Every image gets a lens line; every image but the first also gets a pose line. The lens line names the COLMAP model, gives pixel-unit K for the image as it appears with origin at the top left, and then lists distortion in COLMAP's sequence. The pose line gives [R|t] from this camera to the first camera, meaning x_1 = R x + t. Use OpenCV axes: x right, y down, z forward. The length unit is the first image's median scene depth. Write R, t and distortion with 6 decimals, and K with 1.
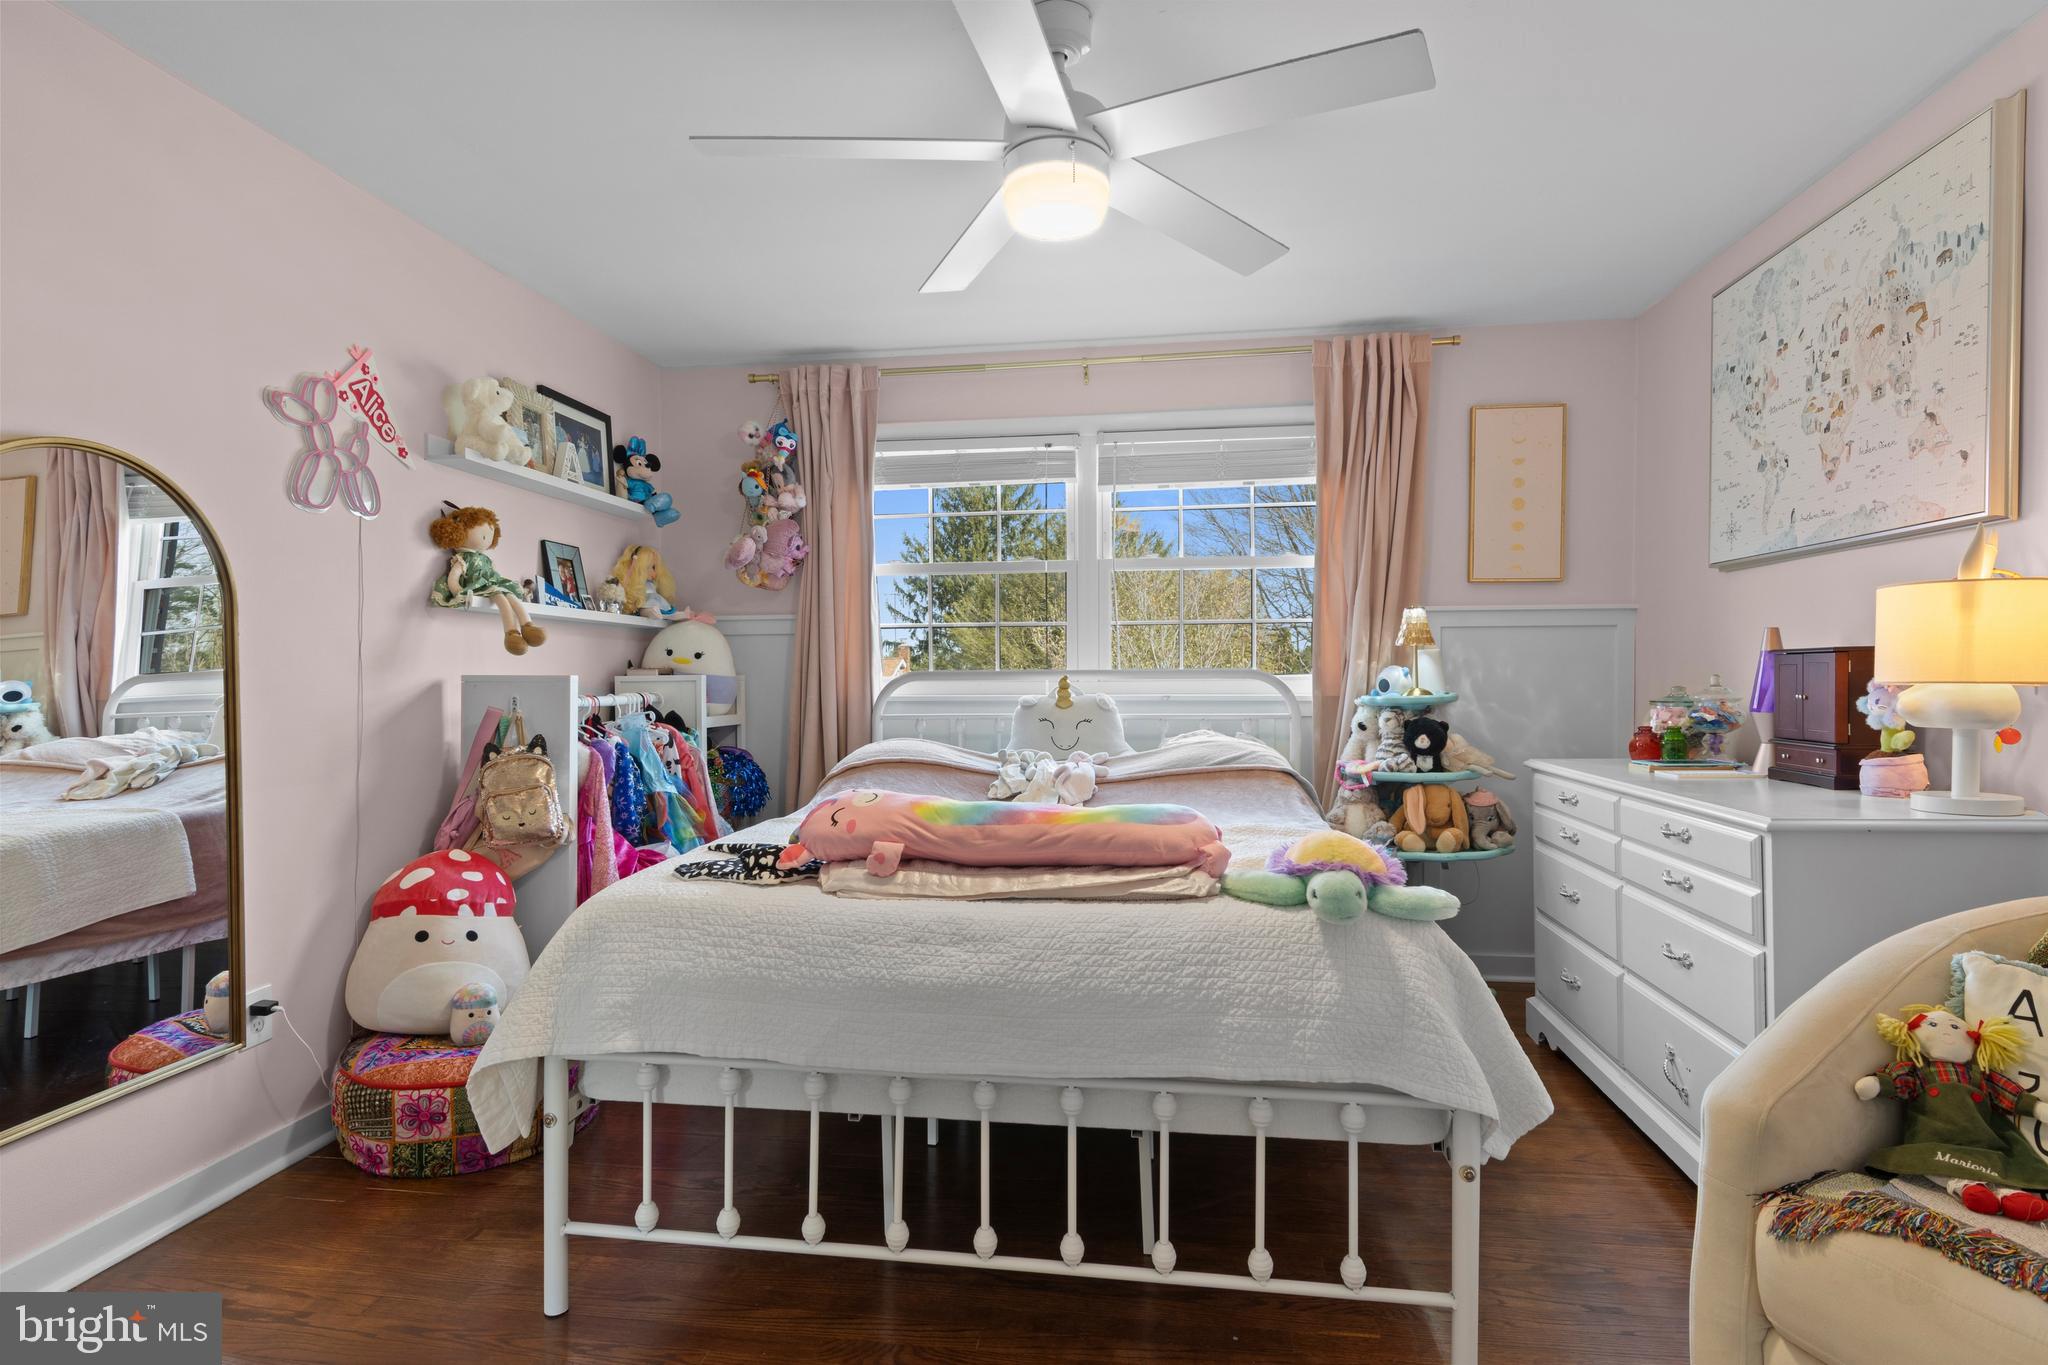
lens RADIAL K [[1047.0, 0, 1029.5], [0, 1047.0, 687.6], [0, 0, 1]] dist [0.015125, -0.005147]
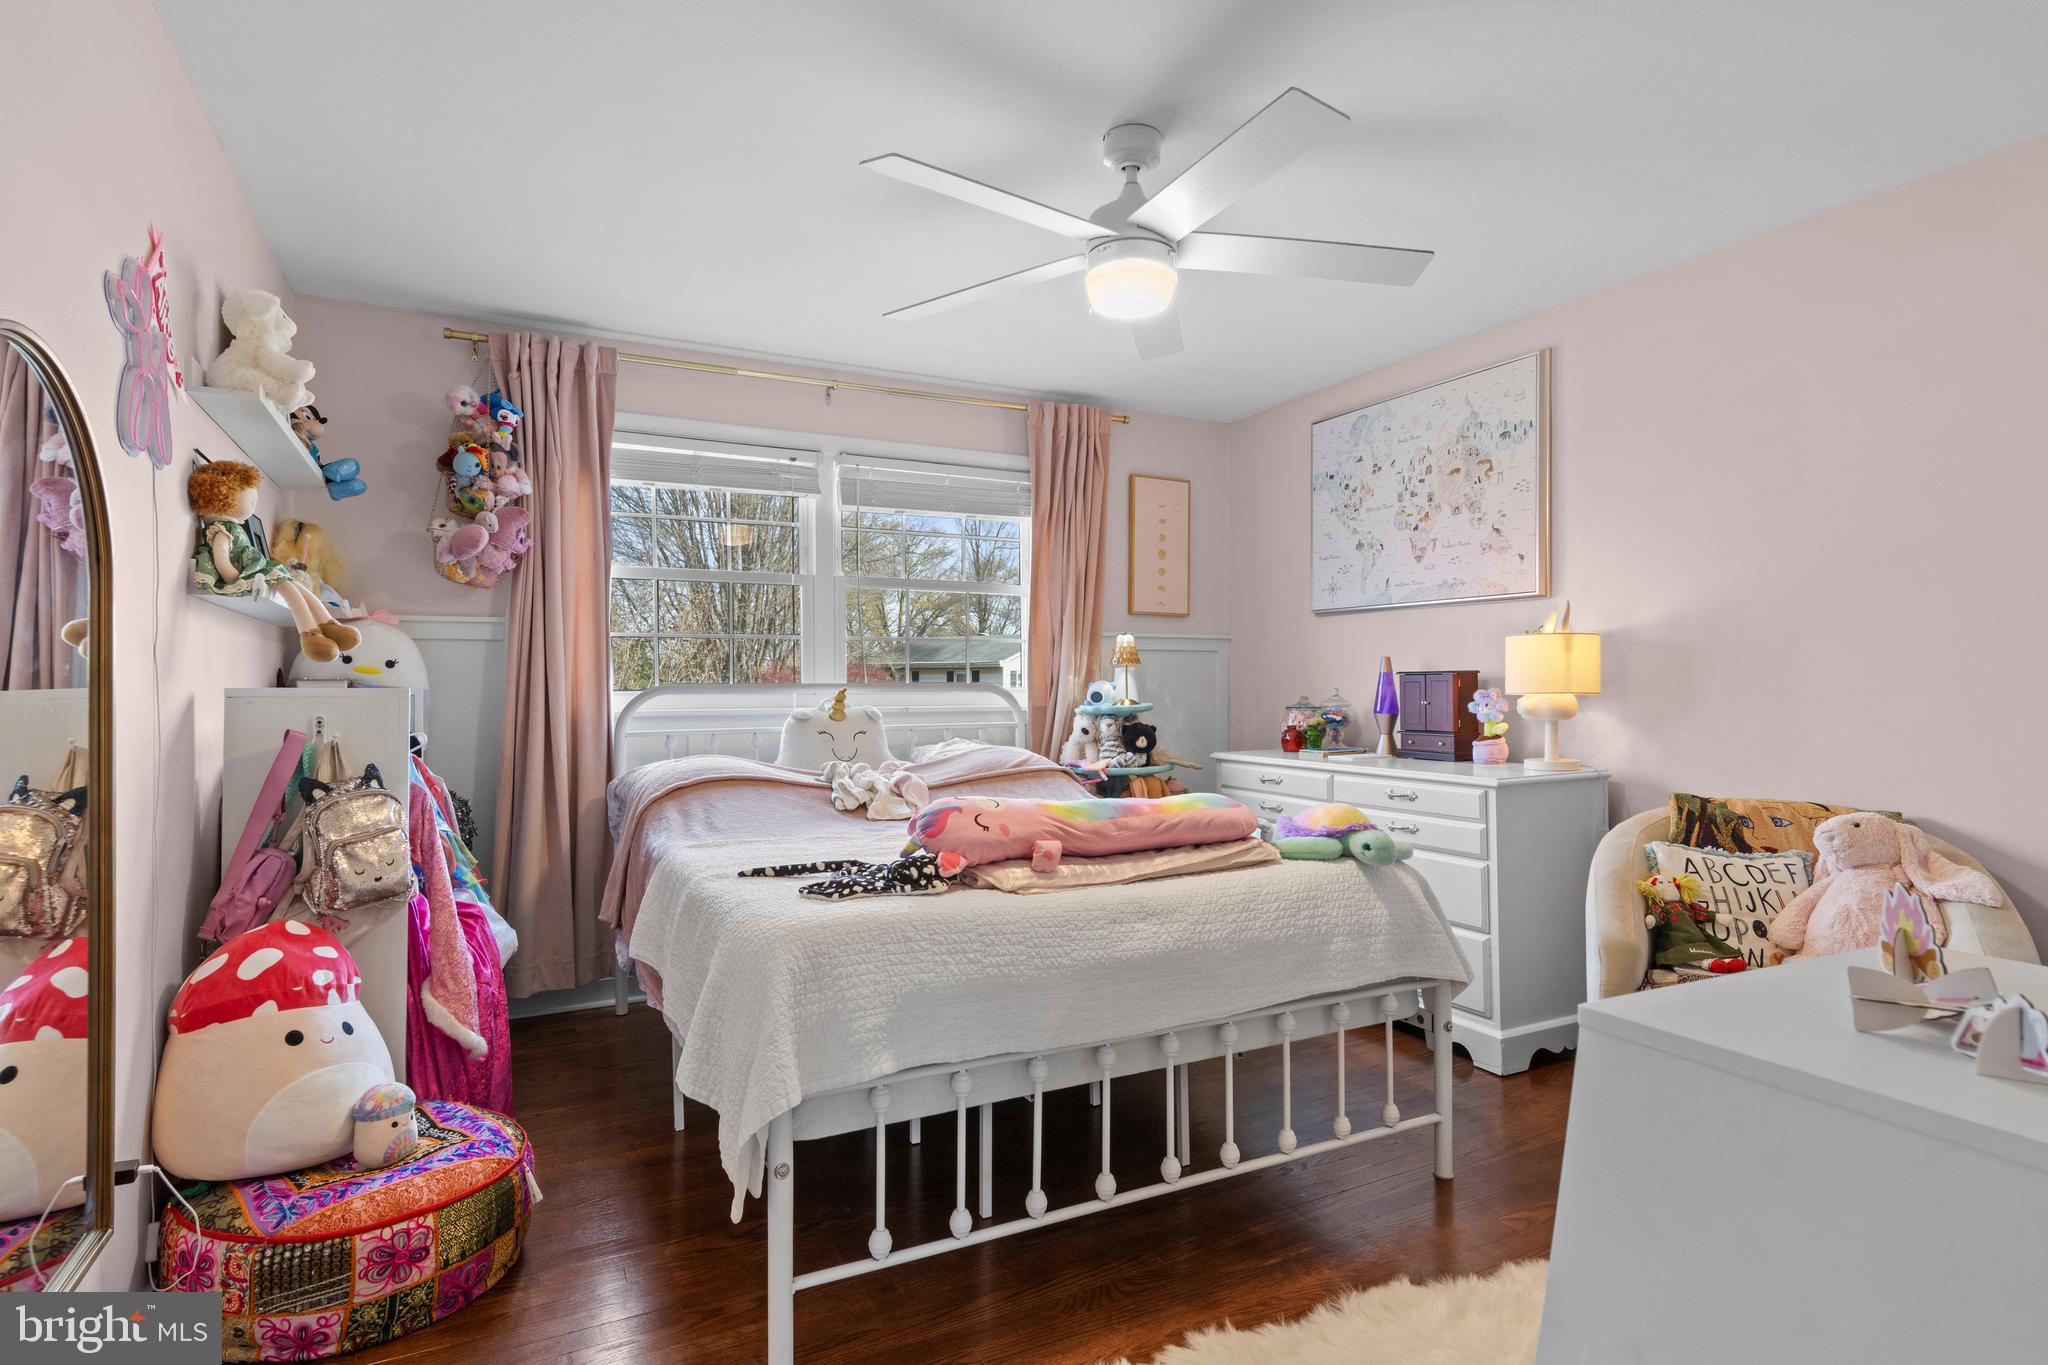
lens RADIAL K [[1047.0, 0, 1032.3], [0, 1047.0, 680.4], [0, 0, 1]] dist [0.015125, -0.005147]
pose [[0.815959, 0.005007, 0.578088, -0.580467], [0.006437, 0.999822, -0.017746, -0.000711], [-0.578074, 0.018201, 0.815781, 0.081813]]
